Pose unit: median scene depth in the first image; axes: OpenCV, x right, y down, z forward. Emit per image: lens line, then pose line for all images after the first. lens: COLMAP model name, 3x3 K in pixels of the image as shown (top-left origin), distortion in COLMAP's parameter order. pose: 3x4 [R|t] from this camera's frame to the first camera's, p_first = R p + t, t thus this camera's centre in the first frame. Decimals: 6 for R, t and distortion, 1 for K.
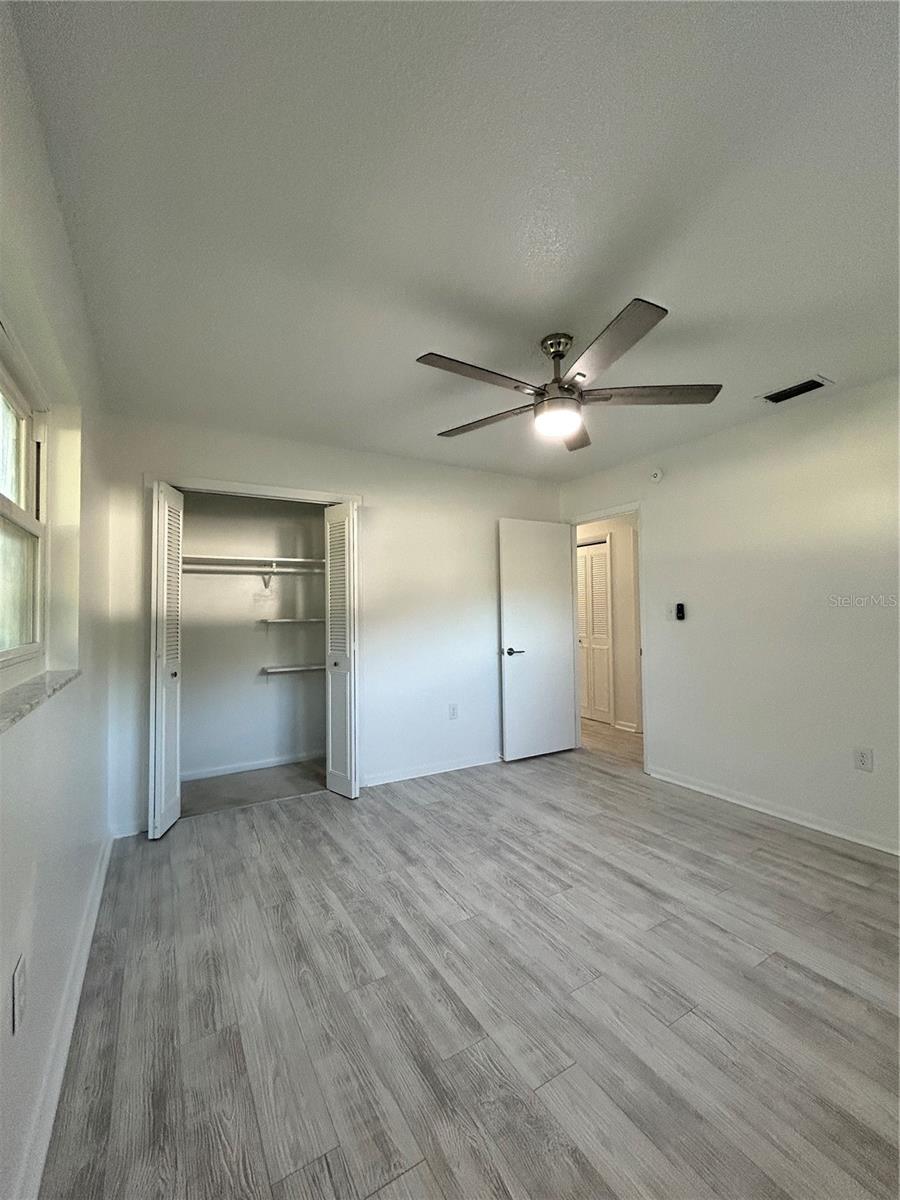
lens RADIAL K [[486.2, 0, 450.0], [0, 486.2, 600.0], [0, 0, 1]] dist [-0.001578, 0.000255]
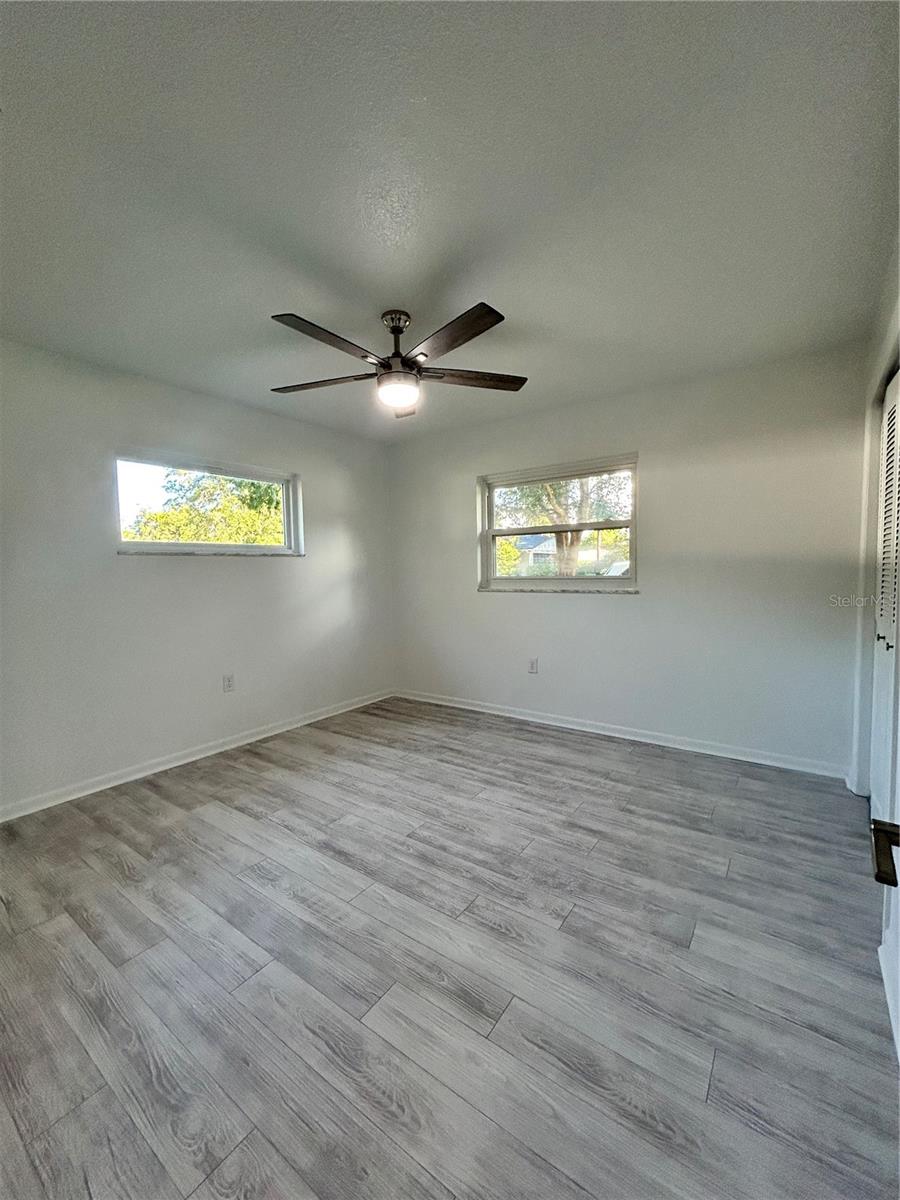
lens RADIAL K [[486.2, 0, 450.0], [0, 486.2, 600.0], [0, 0, 1]] dist [-0.001578, 0.000255]
pose [[-0.916748, 0.053500, -0.395866, 0.549983], [0.038485, 0.998210, 0.045780, 0.050114], [0.397607, 0.026734, -0.917166, 1.975770]]
